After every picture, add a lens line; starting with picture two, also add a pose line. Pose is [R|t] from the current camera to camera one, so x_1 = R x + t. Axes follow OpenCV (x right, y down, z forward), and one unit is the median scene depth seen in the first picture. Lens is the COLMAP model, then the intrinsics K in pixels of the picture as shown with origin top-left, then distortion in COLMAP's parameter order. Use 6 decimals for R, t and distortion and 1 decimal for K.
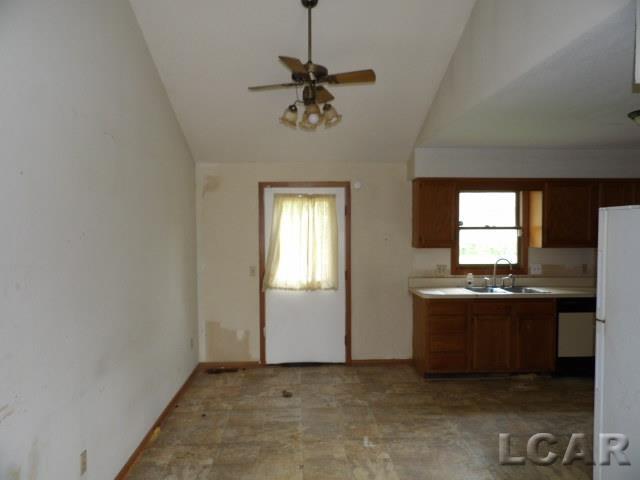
lens RADIAL K [[471.5, 0, 320.0], [0, 471.5, 240.0], [0, 0, 1]] dist [0.003828, 0.001188]
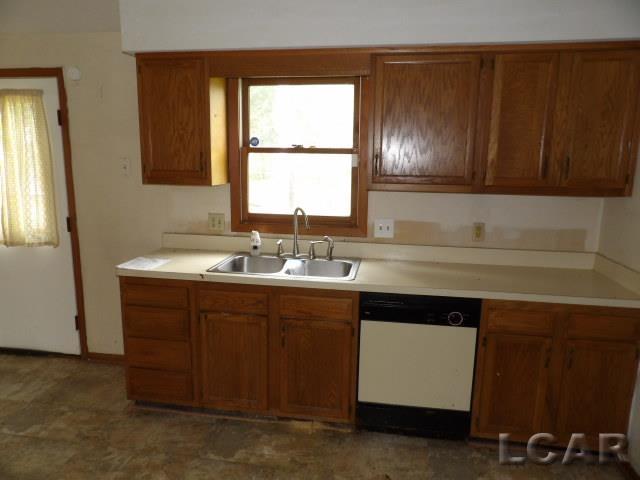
lens RADIAL K [[471.5, 0, 320.0], [0, 471.5, 240.0], [0, 0, 1]] dist [0.003828, 0.001188]
pose [[0.973560, 0.054882, -0.221742, 0.520410], [-0.019715, 0.987275, 0.157794, -0.009492], [0.227581, -0.149250, 0.962253, 0.469114]]
